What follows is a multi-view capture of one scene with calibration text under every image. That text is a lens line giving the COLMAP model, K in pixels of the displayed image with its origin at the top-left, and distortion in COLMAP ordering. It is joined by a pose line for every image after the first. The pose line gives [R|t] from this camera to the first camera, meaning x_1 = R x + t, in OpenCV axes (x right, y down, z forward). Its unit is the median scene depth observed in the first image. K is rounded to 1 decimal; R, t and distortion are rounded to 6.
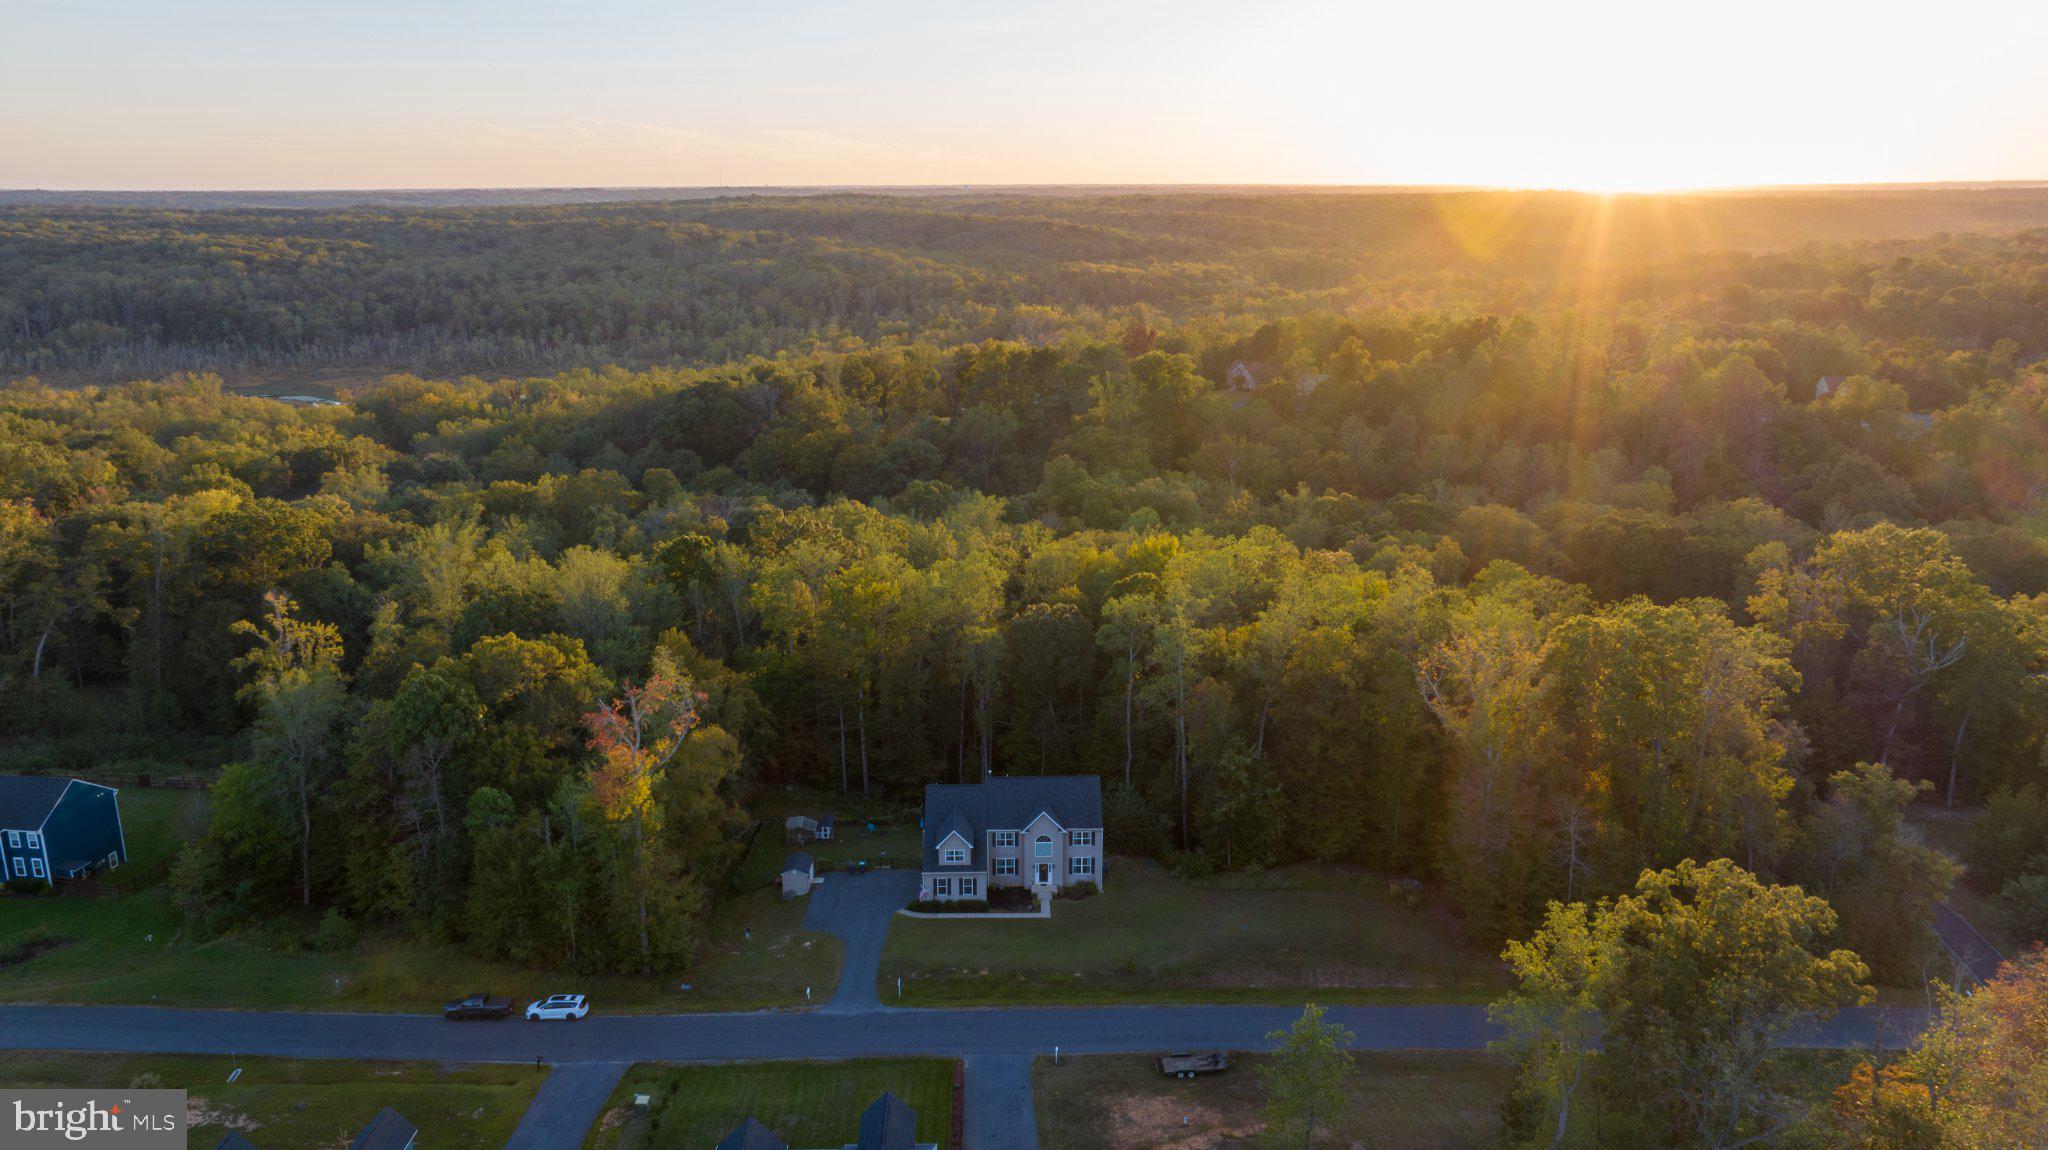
lens RADIAL K [[1440.0, 0, 1033.2], [0, 1440.0, 578.5], [0, 0, 1]] dist [-0.012198, -0.001686]
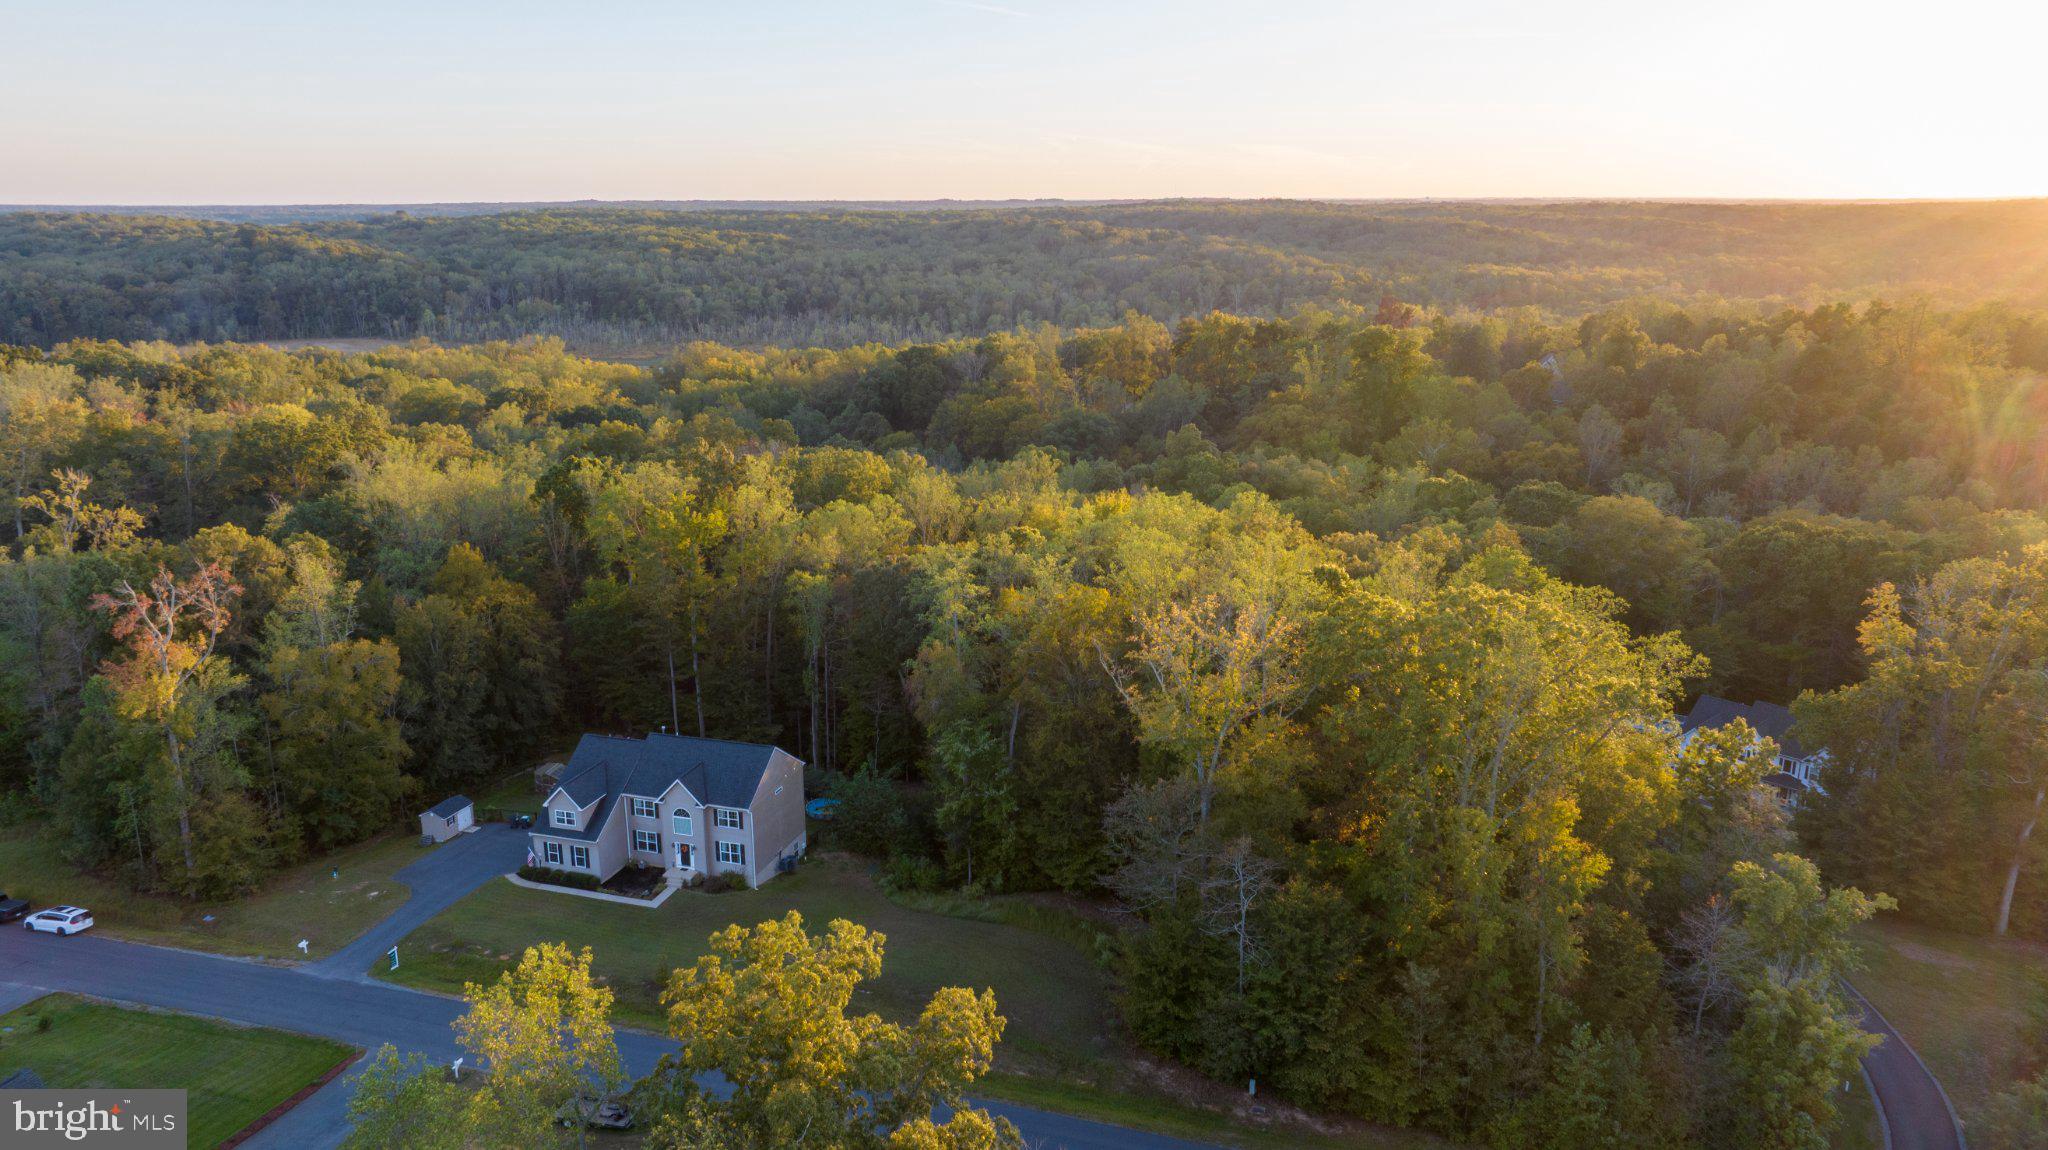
lens RADIAL K [[1440.0, 0, 1033.2], [0, 1440.0, 578.5], [0, 0, 1]] dist [-0.012198, -0.001686]
pose [[0.952446, 0.077362, -0.294722, 0.339678], [-0.079877, 0.996799, 0.003515, 0.023169], [0.294050, 0.020194, 0.955577, 0.217842]]
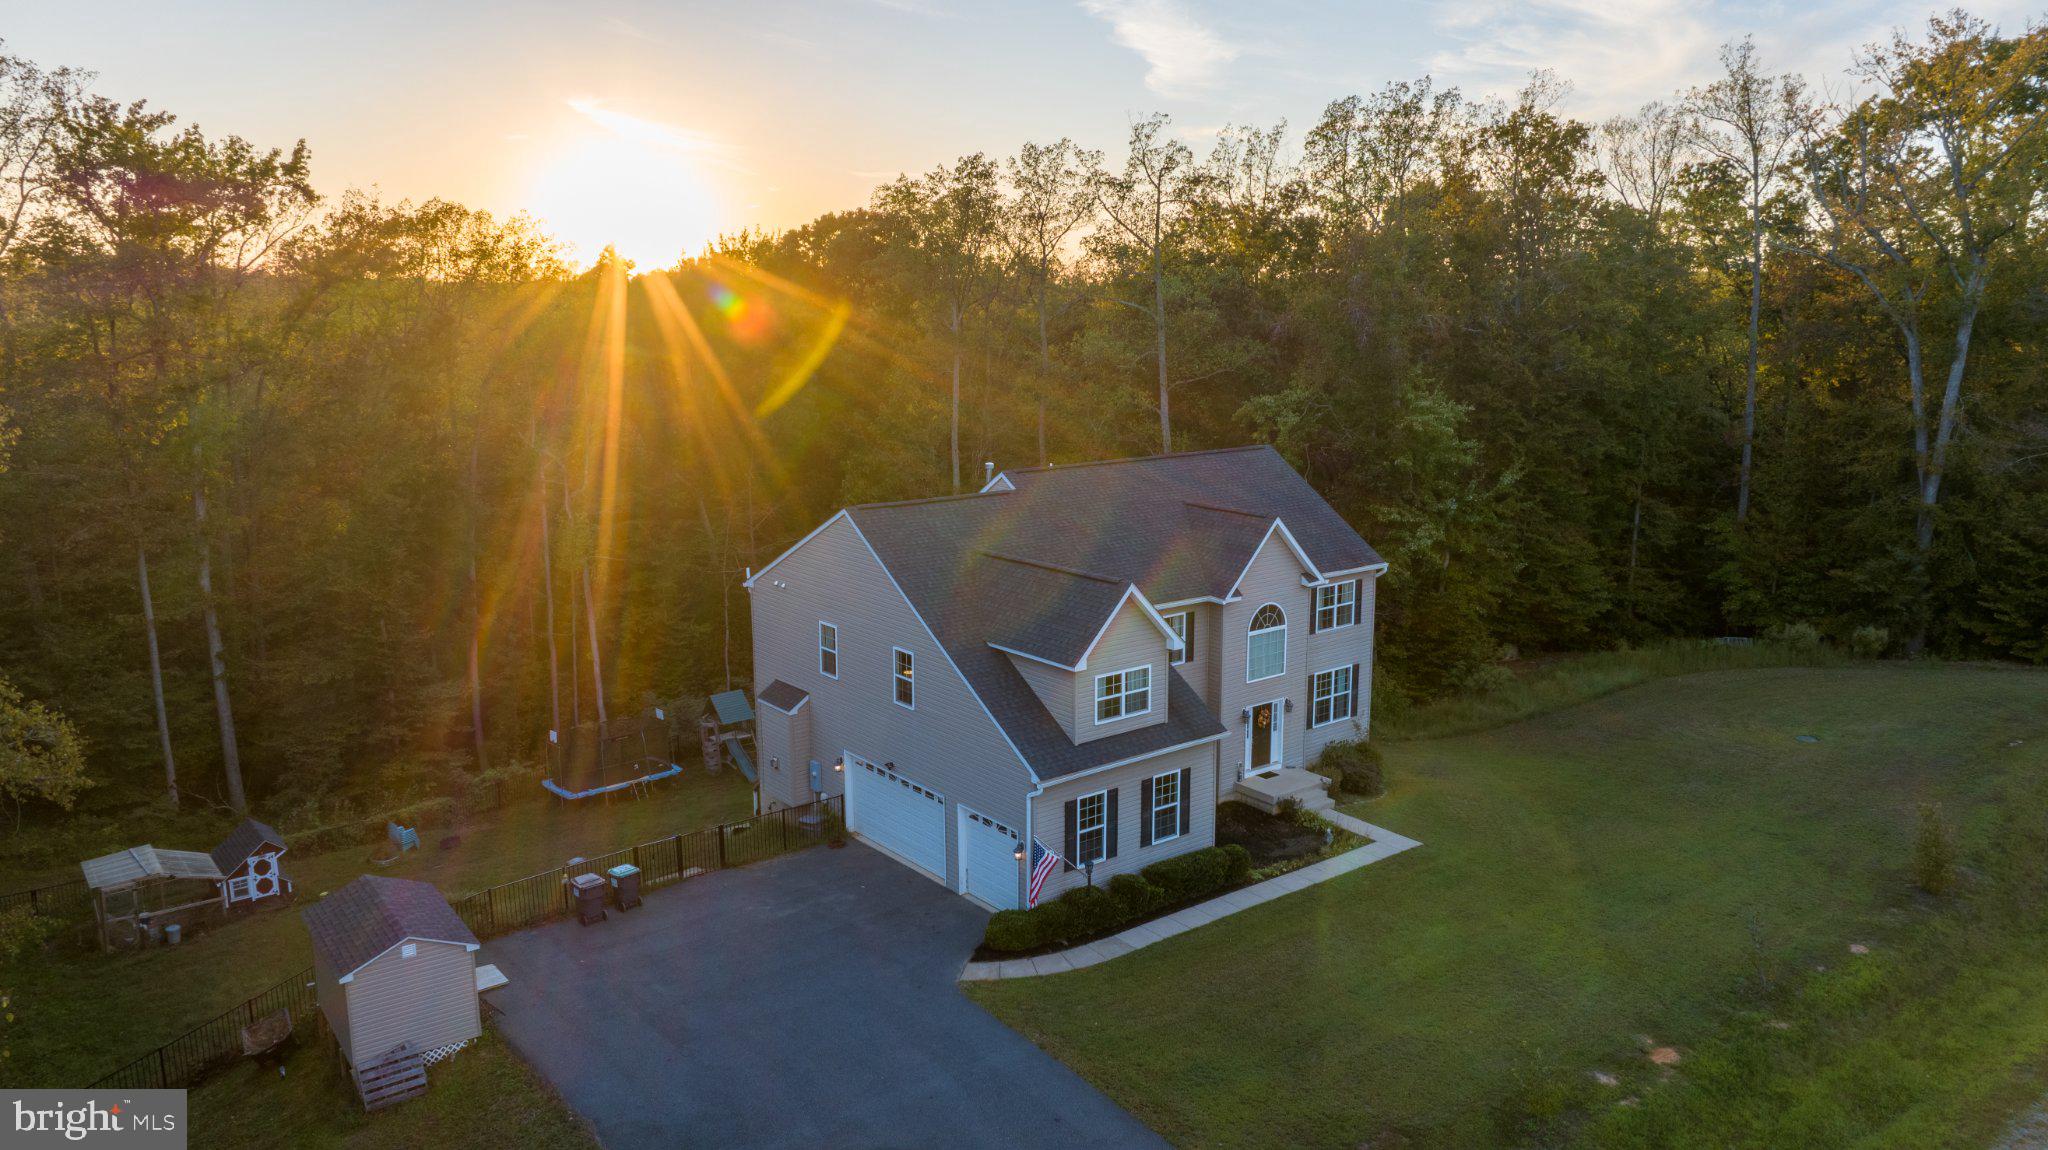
lens RADIAL K [[1438.9, 0, 1036.5], [0, 1438.9, 573.9], [0, 0, 1]] dist [-0.018100, -0.002741]
pose [[0.795146, -0.114507, 0.595509, -0.167046], [0.159769, 0.986873, -0.023570, 0.135896], [-0.584993, 0.113885, 0.803003, 0.622275]]
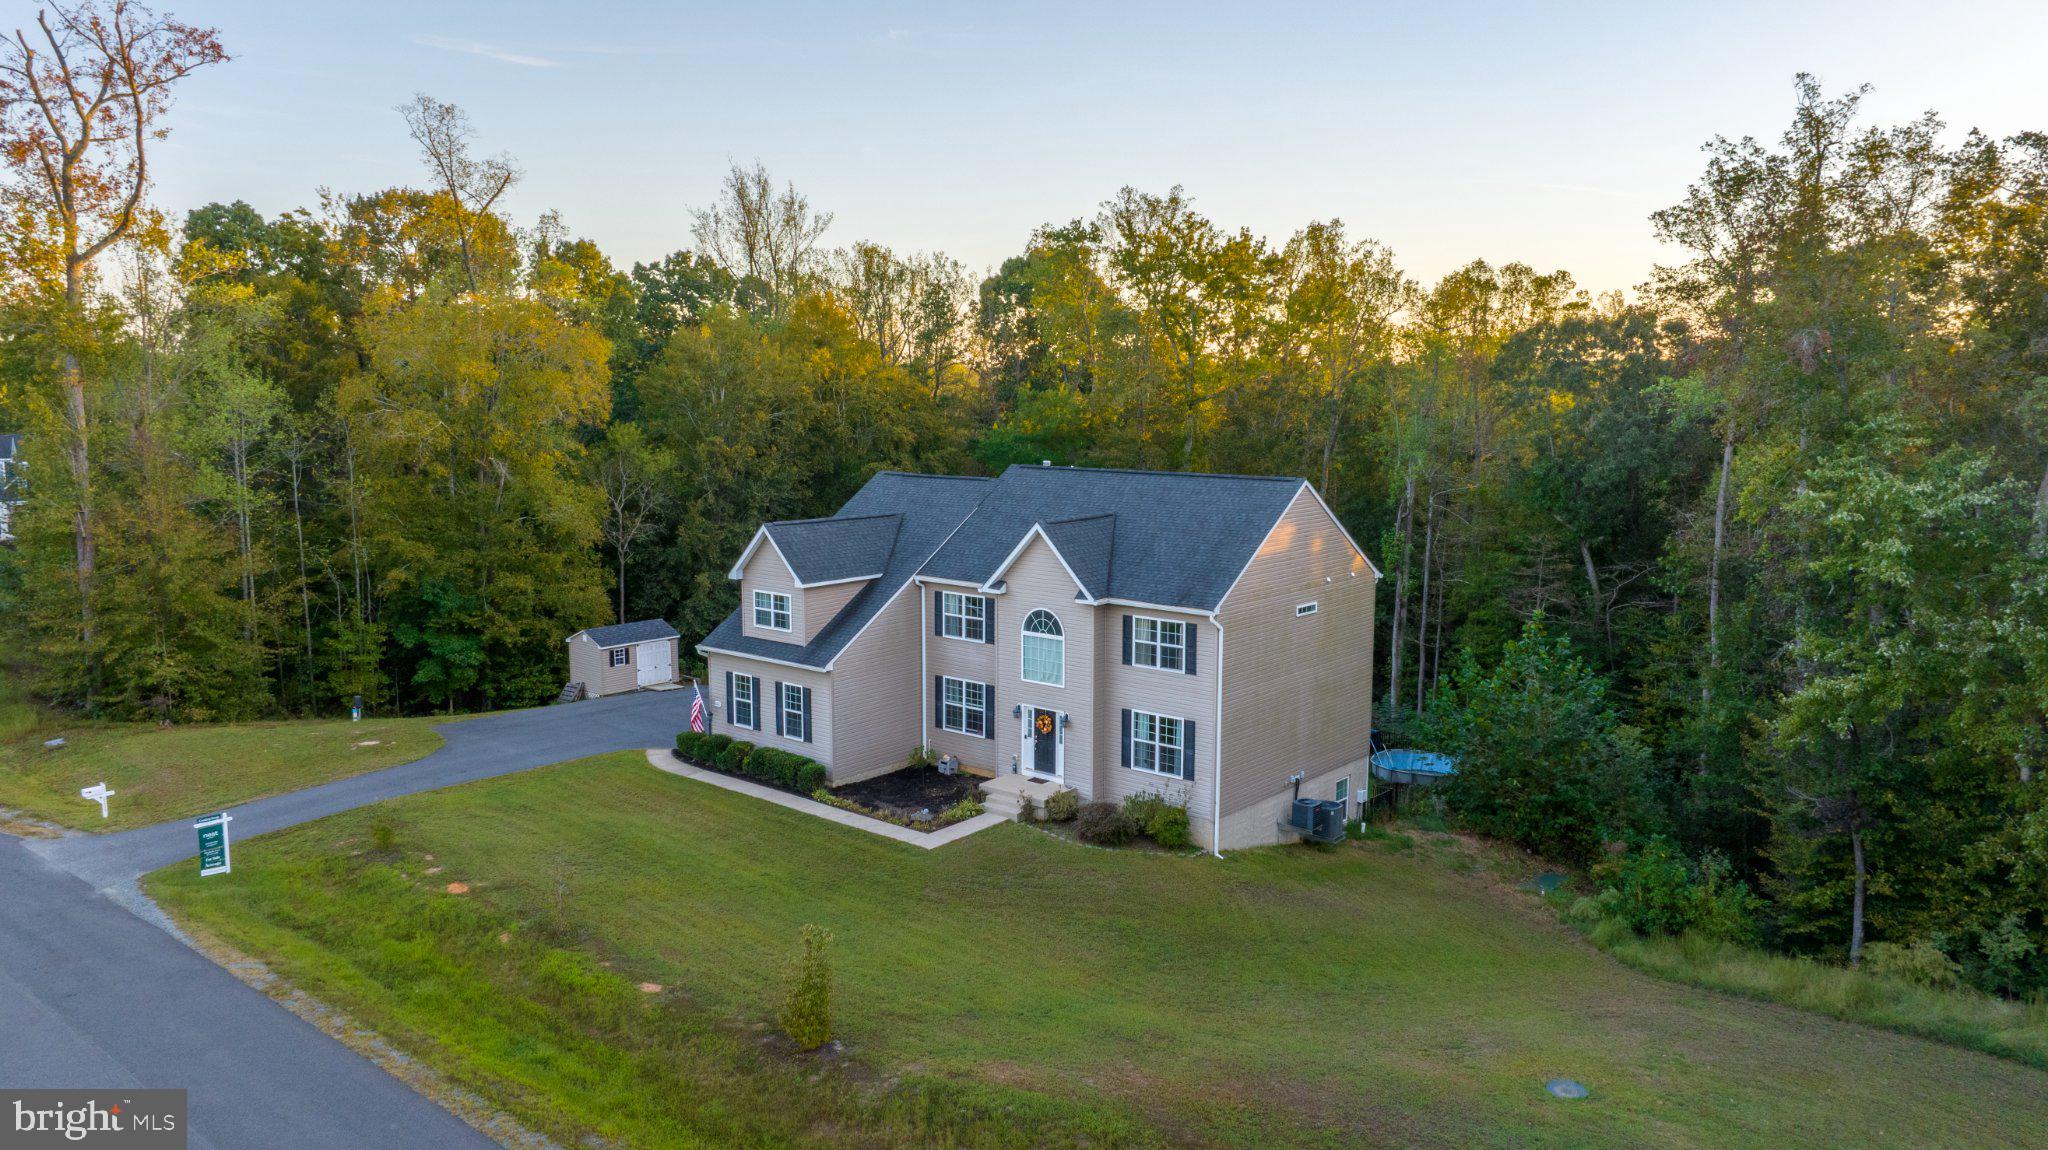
lens RADIAL K [[1438.9, 0, 1036.5], [0, 1438.9, 573.9], [0, 0, 1]] dist [-0.018100, -0.002741]
pose [[0.759346, 0.090295, -0.644392, 0.160801], [-0.175301, 0.982097, -0.068957, 0.152444], [0.626629, 0.165325, 0.761580, 0.606080]]
